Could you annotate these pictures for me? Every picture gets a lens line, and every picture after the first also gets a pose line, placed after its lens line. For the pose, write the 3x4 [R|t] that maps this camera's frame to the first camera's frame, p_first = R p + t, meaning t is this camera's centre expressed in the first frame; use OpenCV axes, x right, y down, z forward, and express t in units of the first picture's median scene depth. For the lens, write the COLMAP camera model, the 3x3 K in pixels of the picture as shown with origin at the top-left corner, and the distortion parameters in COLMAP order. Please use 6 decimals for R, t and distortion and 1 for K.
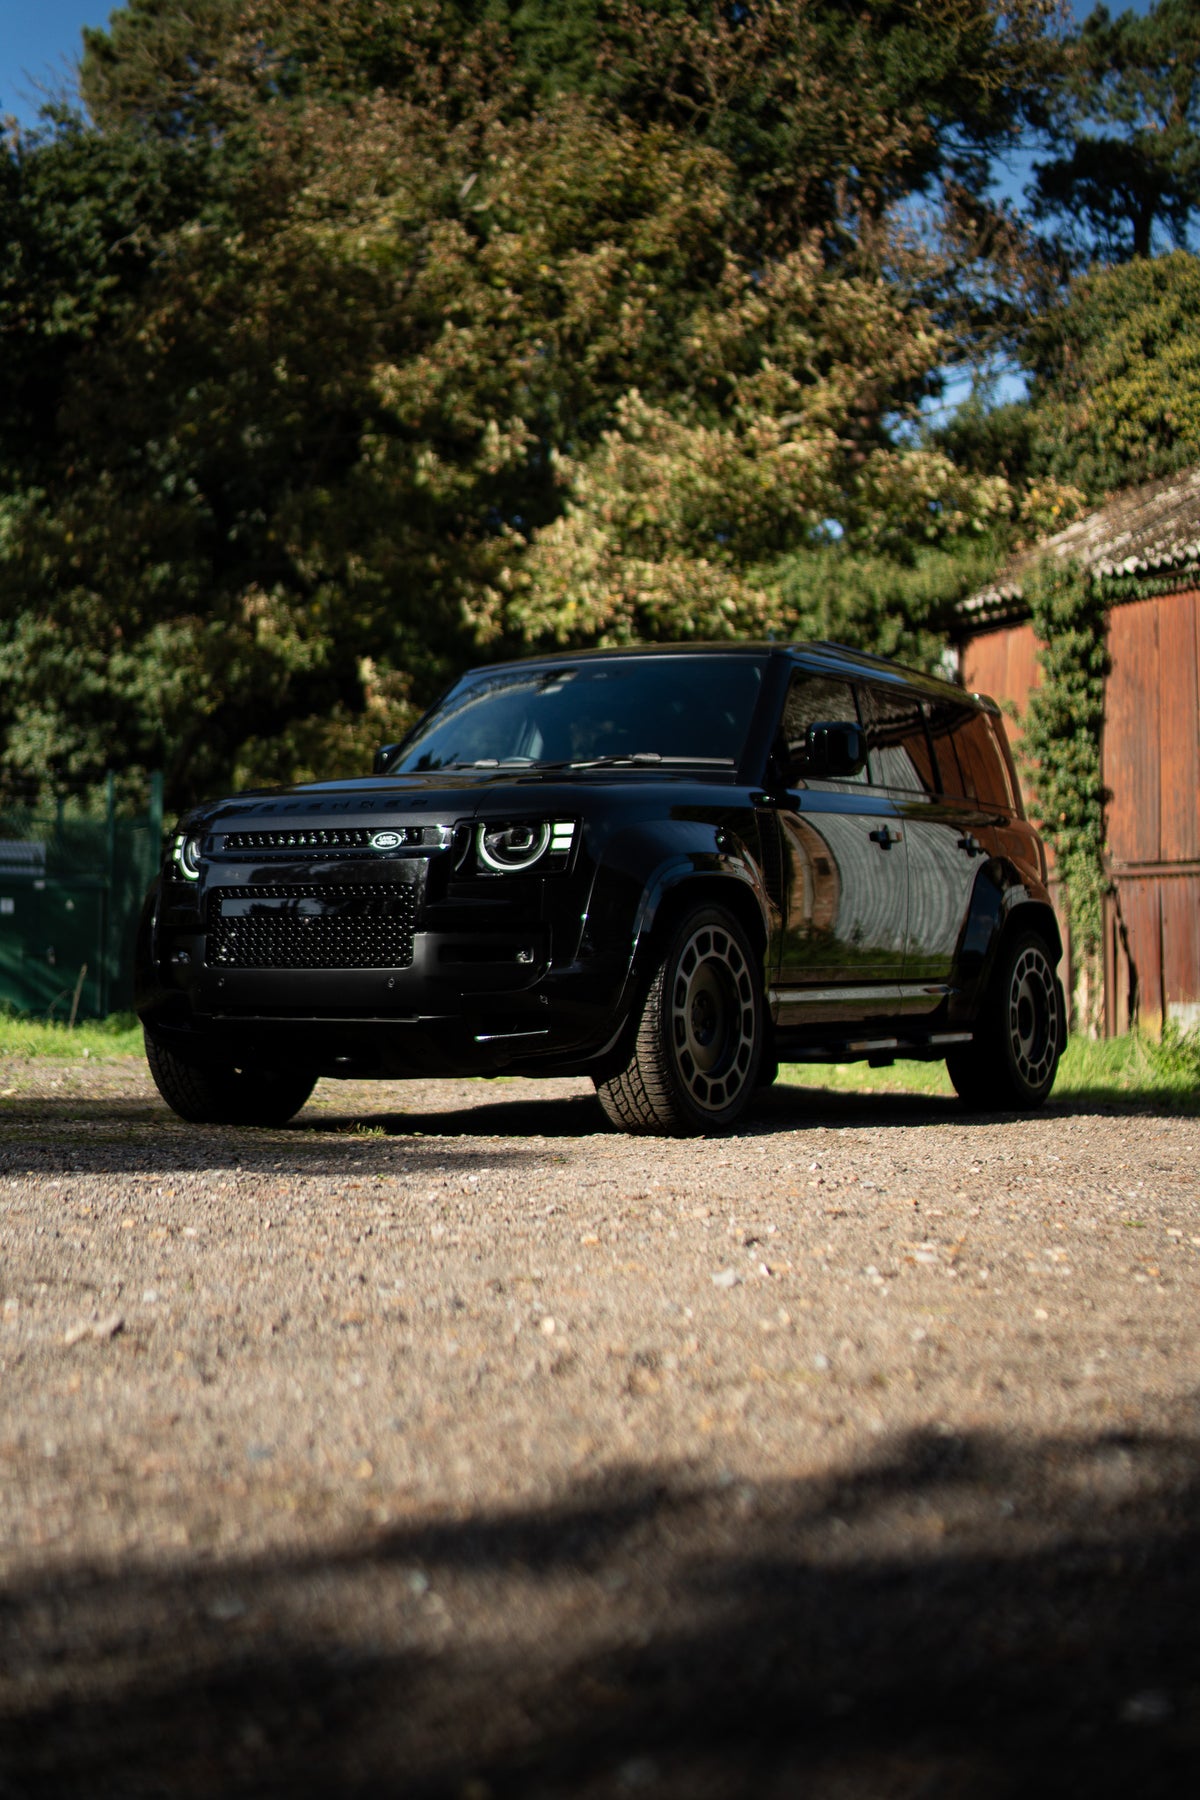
lens RADIAL K [[2469.2, 0, 600.0], [0, 2469.2, 900.0], [0, 0, 1]] dist [-0.141986, 0.024775]
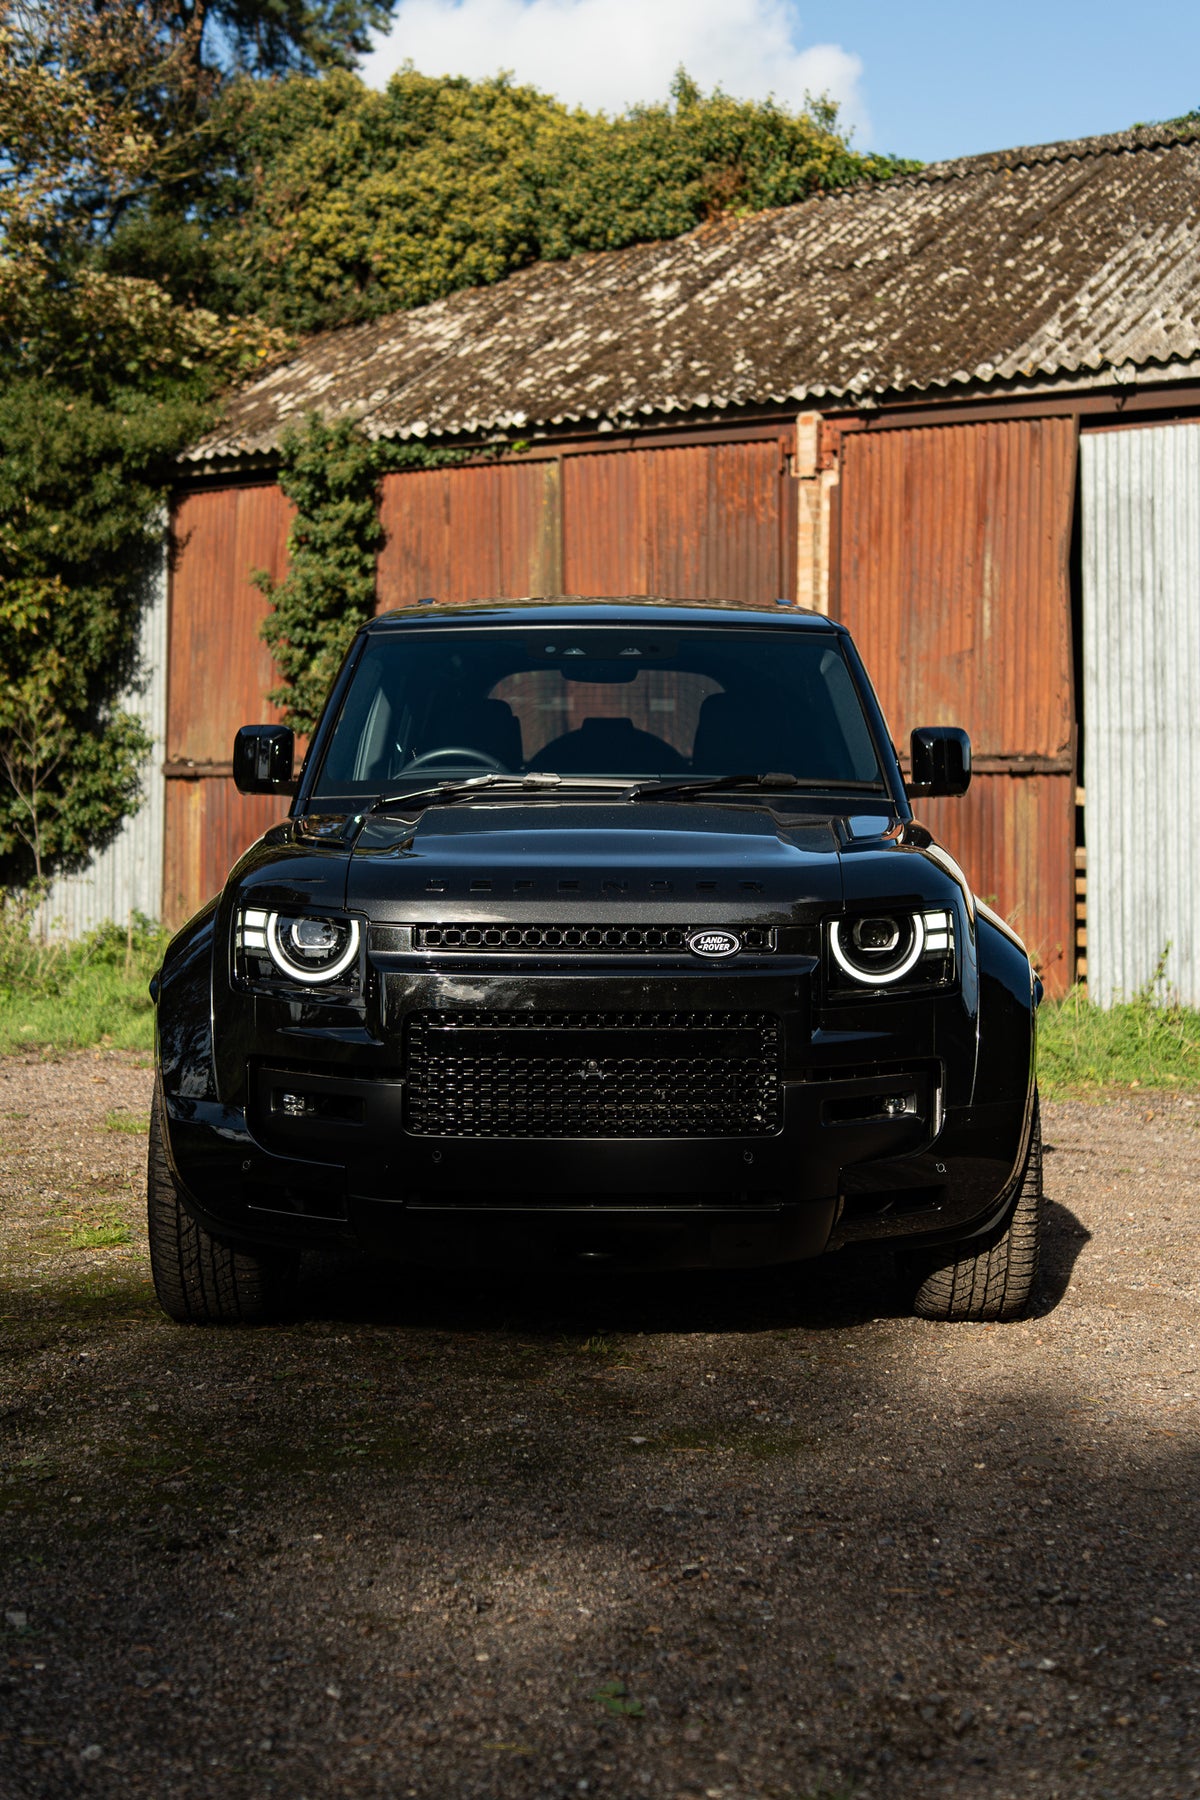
lens RADIAL K [[2469.2, 0, 600.0], [0, 2469.2, 900.0], [0, 0, 1]] dist [-0.141986, 0.024775]
pose [[0.869085, -0.019364, 0.494283, -0.159573], [-0.020477, 0.996969, 0.075061, -0.030594], [-0.494238, -0.075356, 0.866054, 0.155974]]
